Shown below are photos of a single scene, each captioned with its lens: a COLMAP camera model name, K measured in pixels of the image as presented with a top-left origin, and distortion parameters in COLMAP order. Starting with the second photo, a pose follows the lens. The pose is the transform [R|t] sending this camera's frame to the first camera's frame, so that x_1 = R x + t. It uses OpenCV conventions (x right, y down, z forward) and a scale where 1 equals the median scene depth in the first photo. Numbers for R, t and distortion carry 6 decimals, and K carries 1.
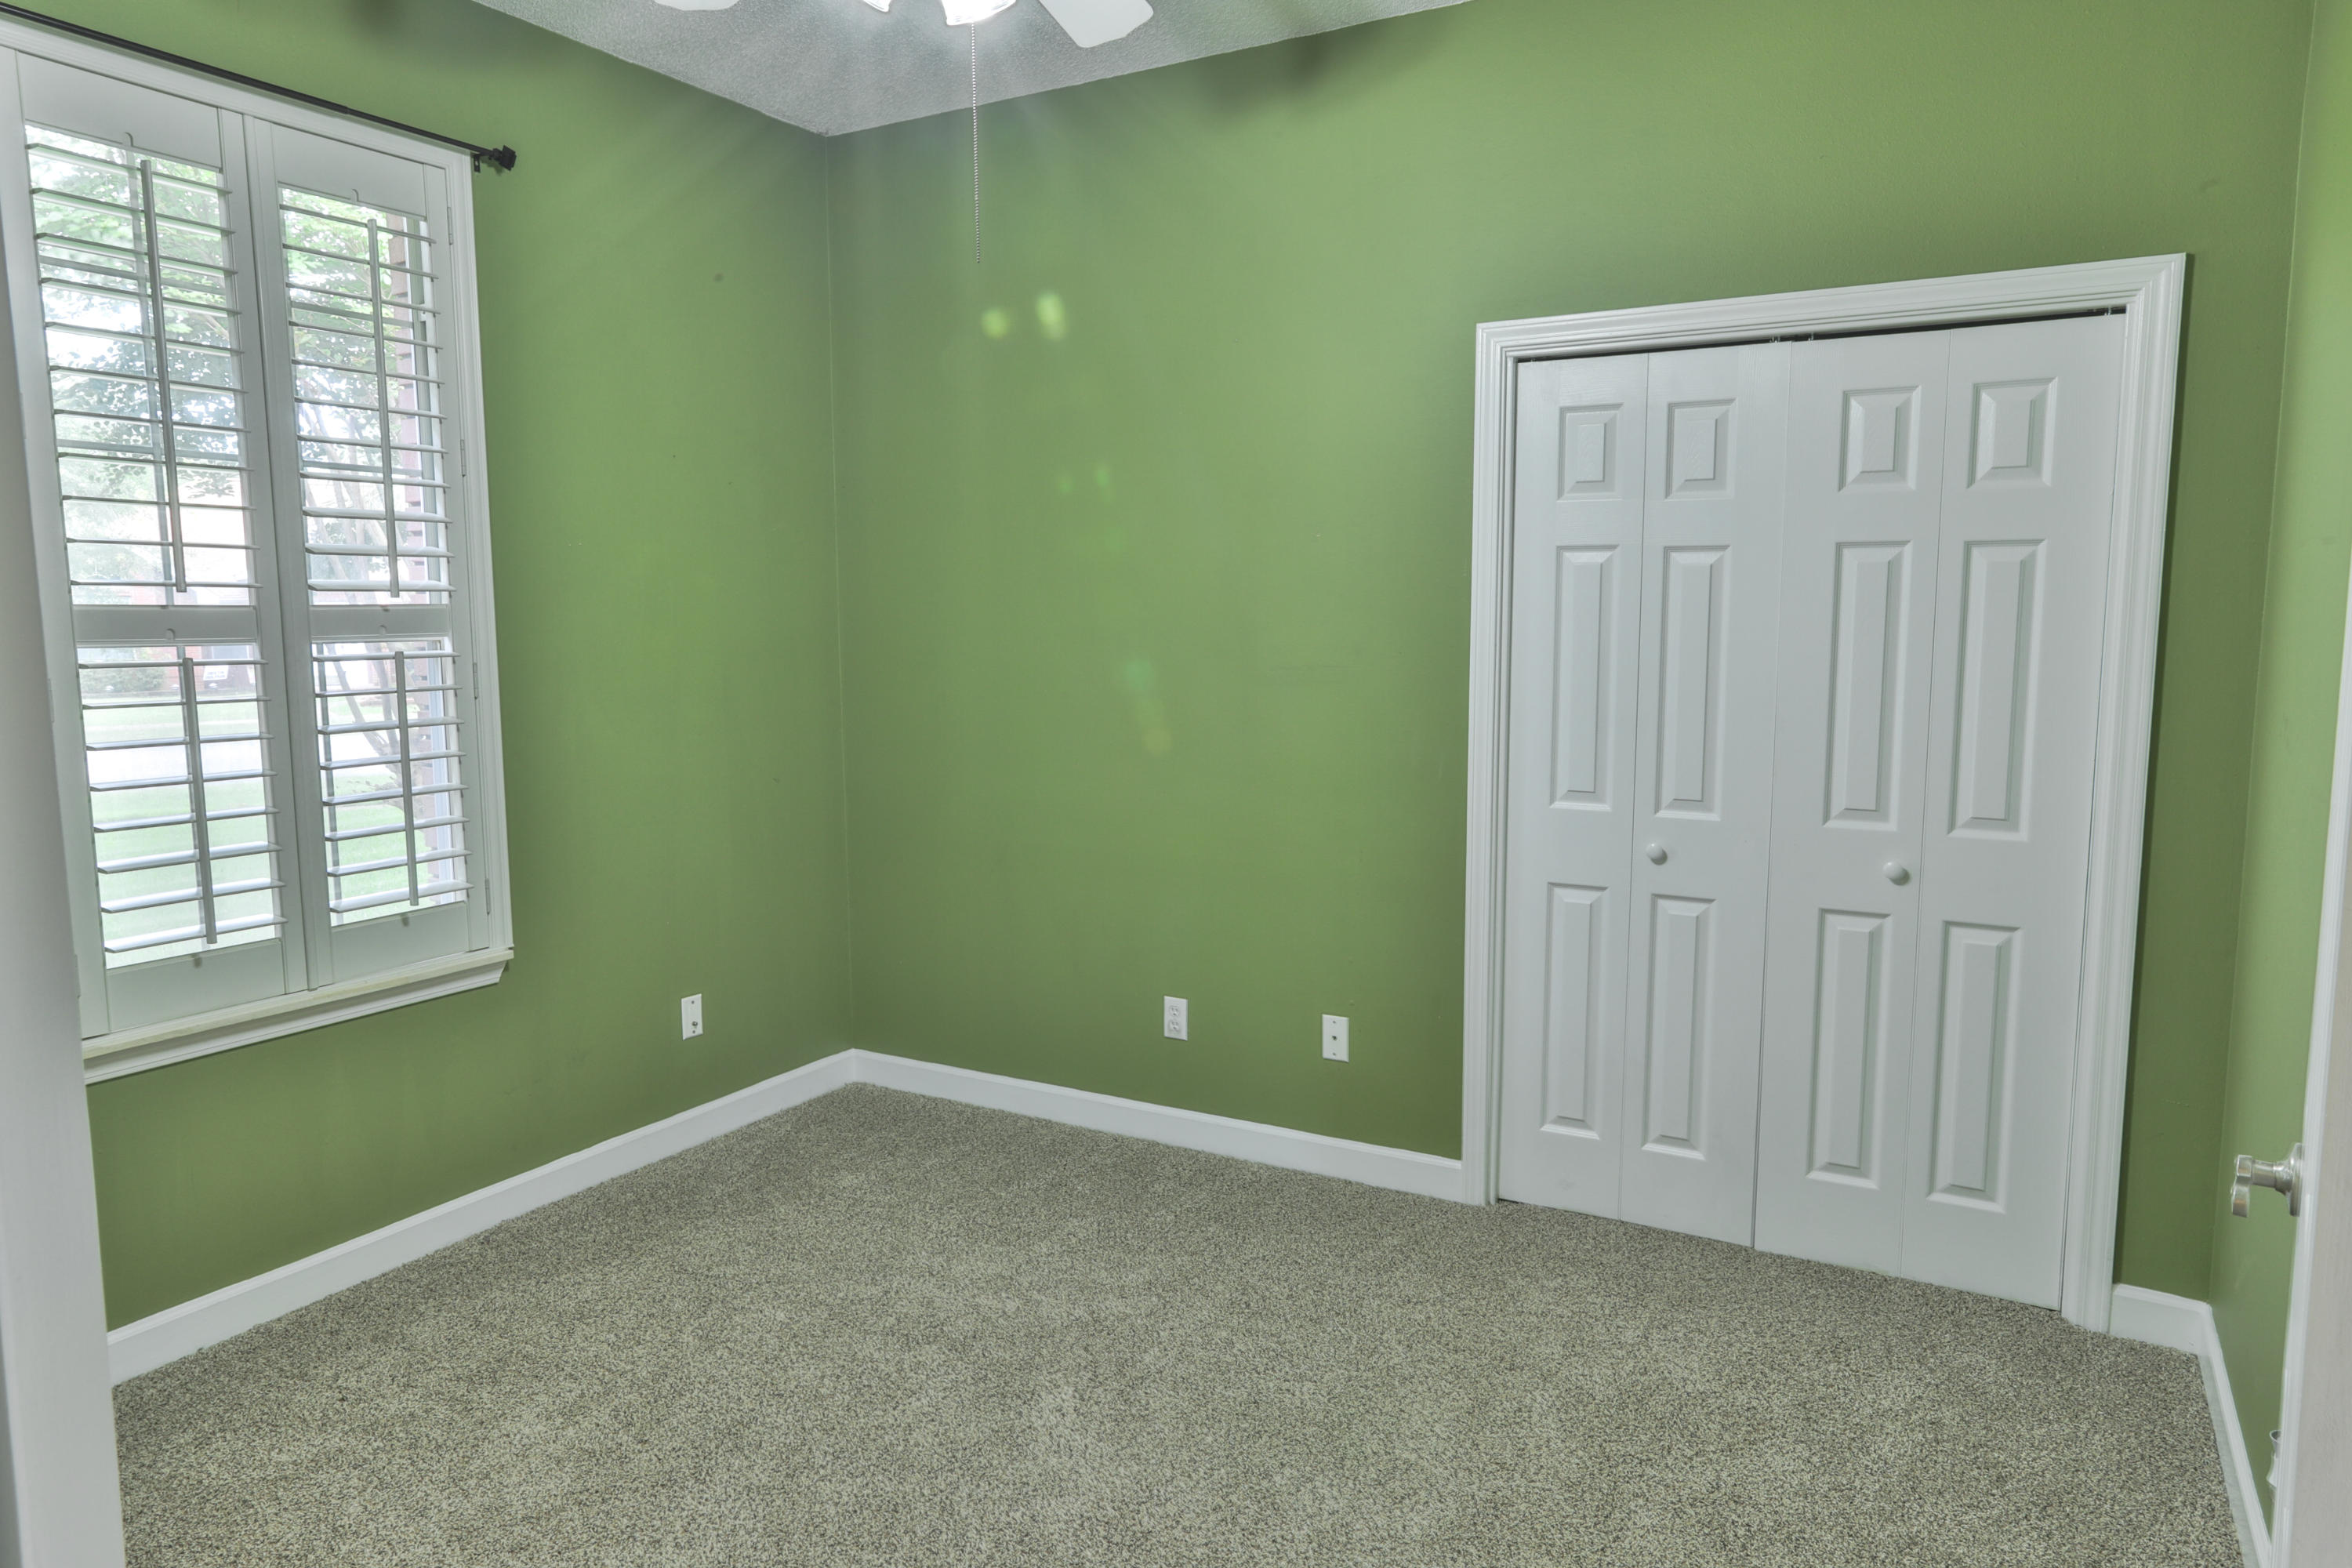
lens RADIAL K [[1527.6, 0, 1183.3], [0, 1527.6, 779.4], [0, 0, 1]] dist [0.004297, 0.021698]
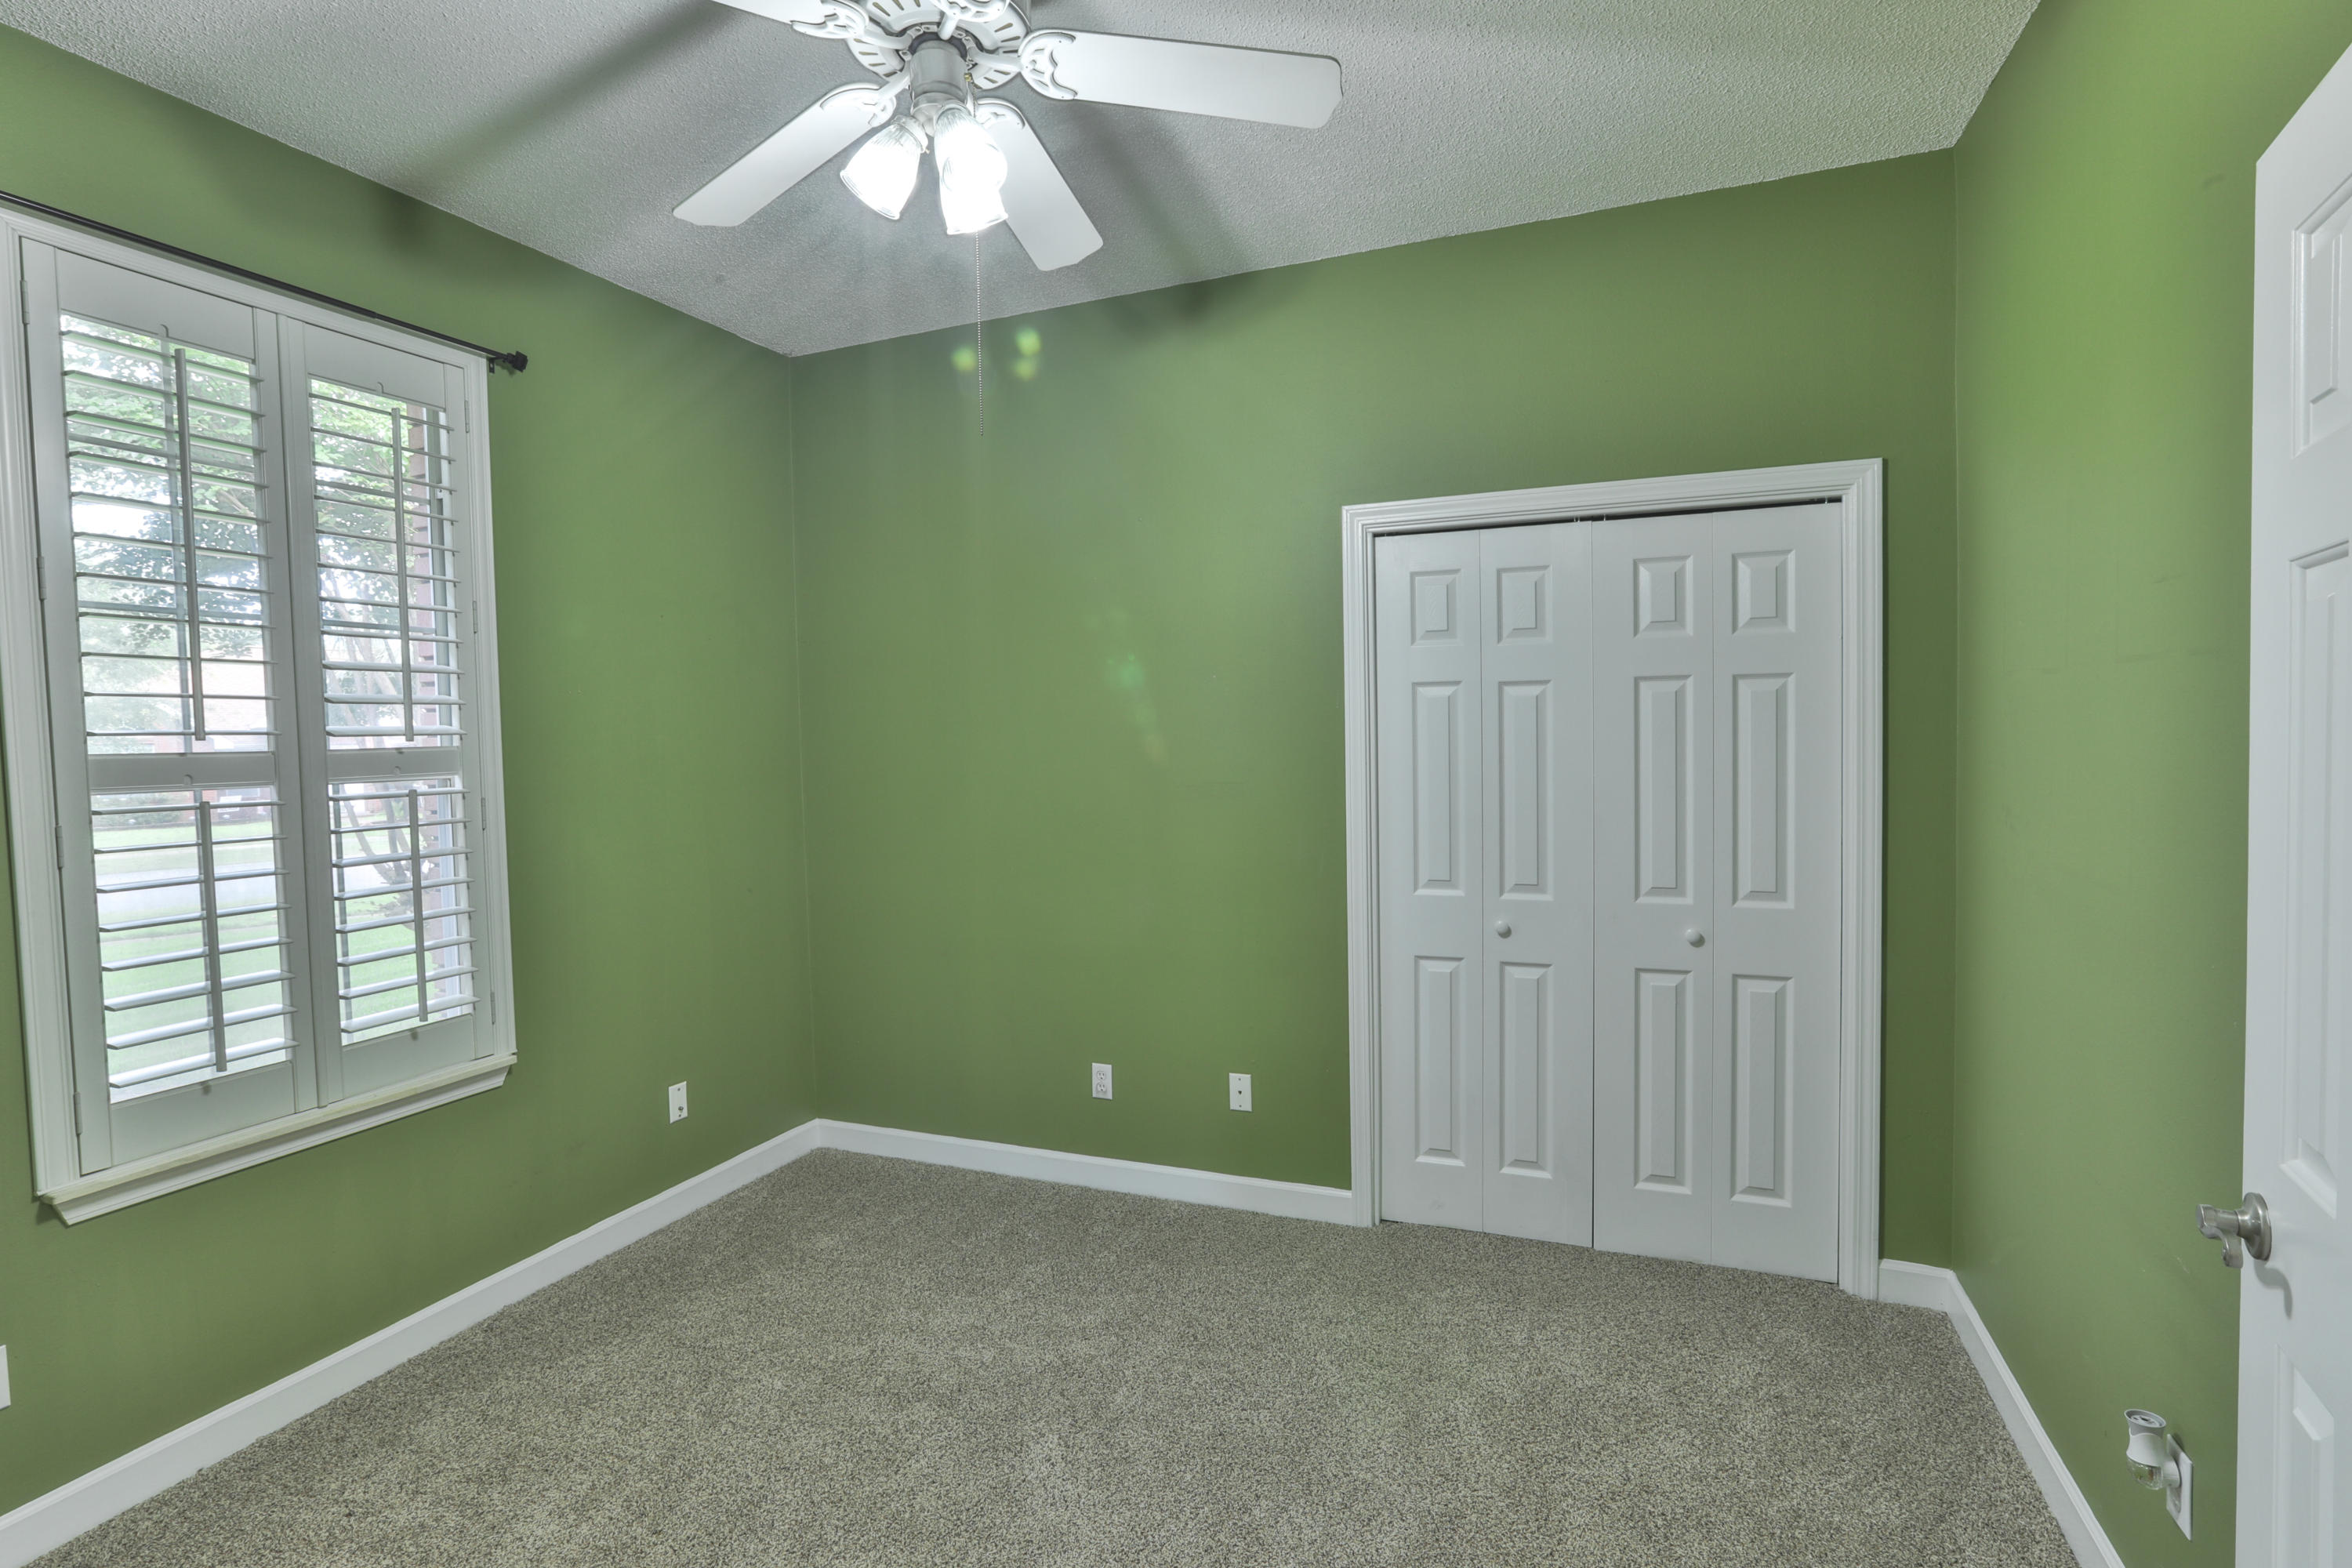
lens RADIAL K [[1159.1, 0, 1184.5], [0, 1159.1, 781.7], [0, 0, 1]] dist [-0.014269, 0.011380]
pose [[0.991202, -0.022731, 0.130394, -0.070599], [0.032207, 0.996954, -0.071028, -0.012495], [-0.128383, 0.074602, 0.988915, 0.108200]]
